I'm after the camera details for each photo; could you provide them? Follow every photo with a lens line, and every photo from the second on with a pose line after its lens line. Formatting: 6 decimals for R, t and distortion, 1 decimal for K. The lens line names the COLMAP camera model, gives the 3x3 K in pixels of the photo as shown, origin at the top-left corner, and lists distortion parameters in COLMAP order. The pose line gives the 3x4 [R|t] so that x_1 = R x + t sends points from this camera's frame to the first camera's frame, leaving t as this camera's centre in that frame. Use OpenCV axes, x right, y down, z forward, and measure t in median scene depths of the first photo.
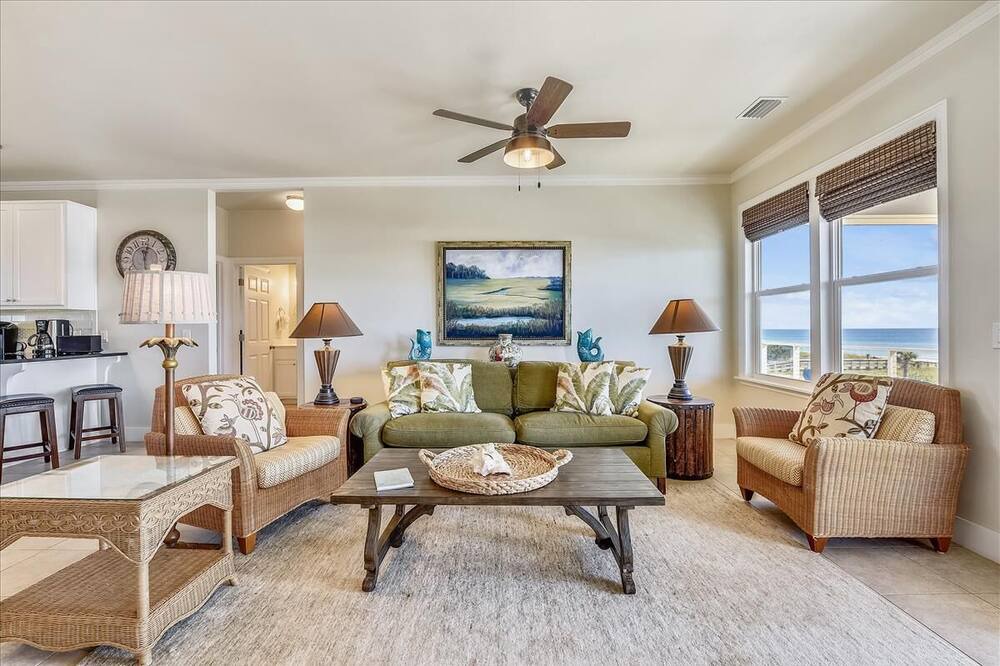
lens RADIAL K [[425.1, 0, 500.0], [0, 425.1, 333.0], [0, 0, 1]] dist [0.000714, -0.010835]
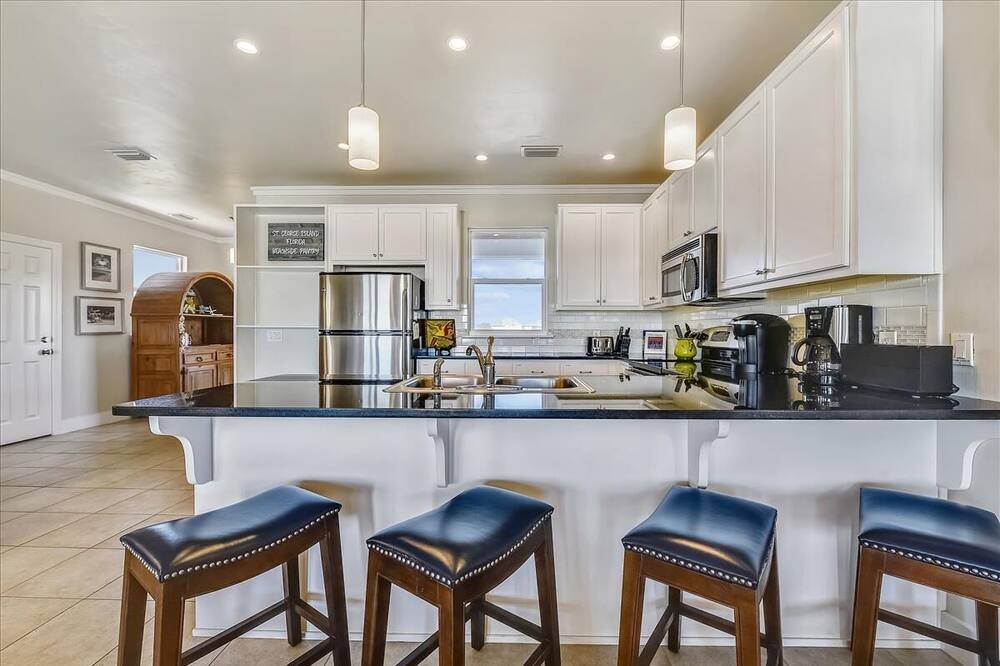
lens RADIAL K [[425.1, 0, 500.0], [0, 425.1, 333.0], [0, 0, 1]] dist [0.000714, -0.010835]
pose [[-0.024176, 0.008234, -0.999674, -0.625608], [-0.008515, 0.999928, 0.008442, -0.004405], [0.999671, 0.008716, -0.024104, 0.670285]]
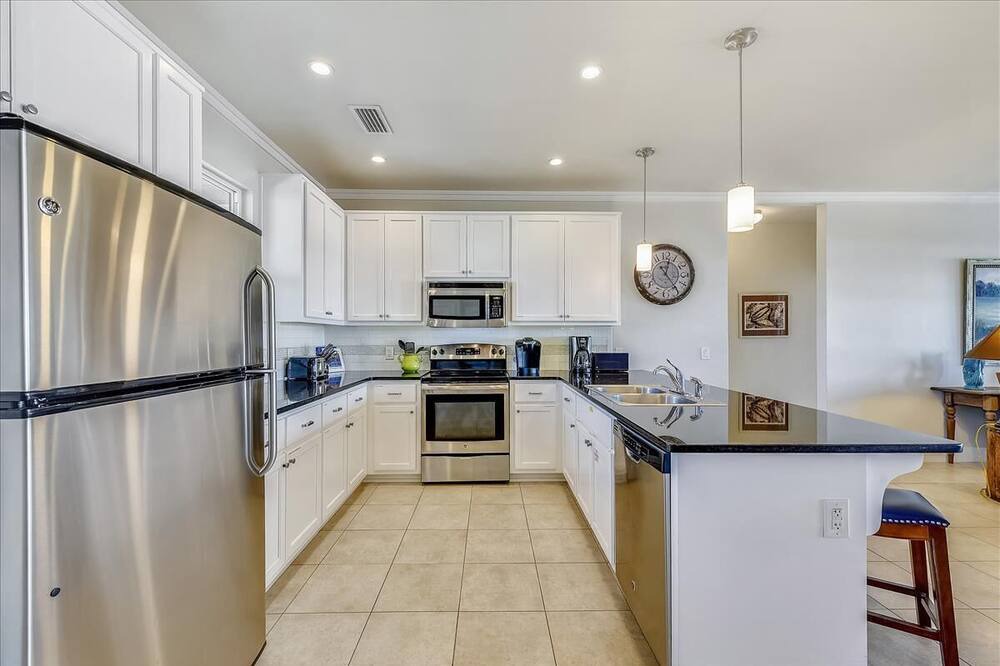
lens RADIAL K [[409.6, 0, 496.7], [0, 409.6, 335.1], [0, 0, 1]] dist [-0.016786, -0.000037]
pose [[0.999880, 0.007063, -0.013813, -1.264506], [-0.007254, 0.999879, -0.013795, -0.020336], [0.013714, 0.013893, 0.999809, 0.071364]]
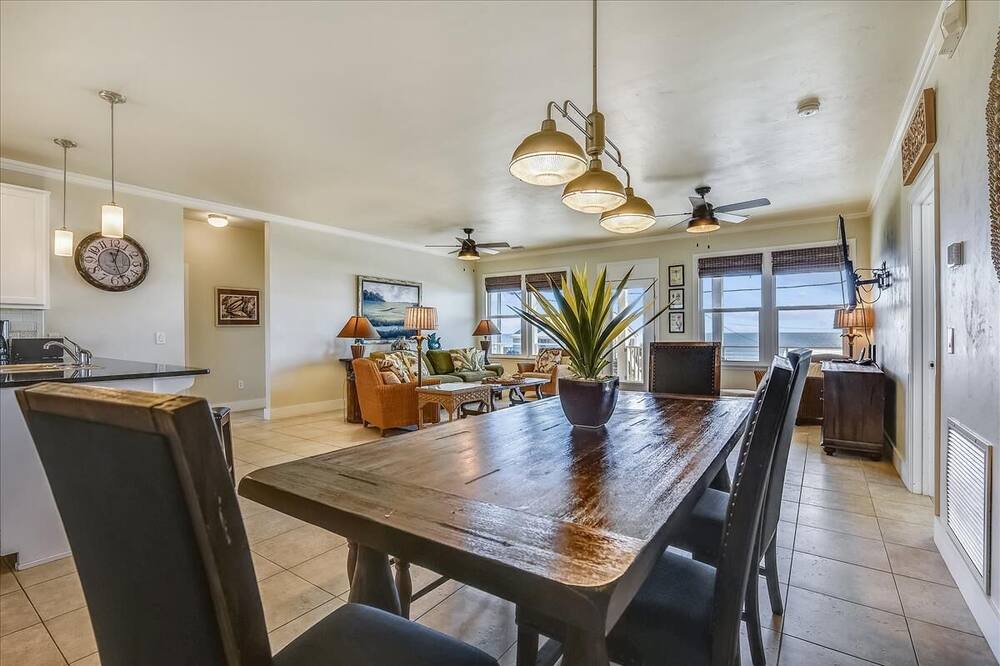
lens RADIAL K [[446.4, 0, 500.0], [0, 446.4, 333.0], [0, 0, 1]] dist [-0.022201, -0.000315]
pose [[0.582759, 0.004418, 0.812633, -1.193723], [0.007147, 0.999919, -0.010562, 0.012251], [-0.812613, 0.011963, 0.582680, -0.353337]]
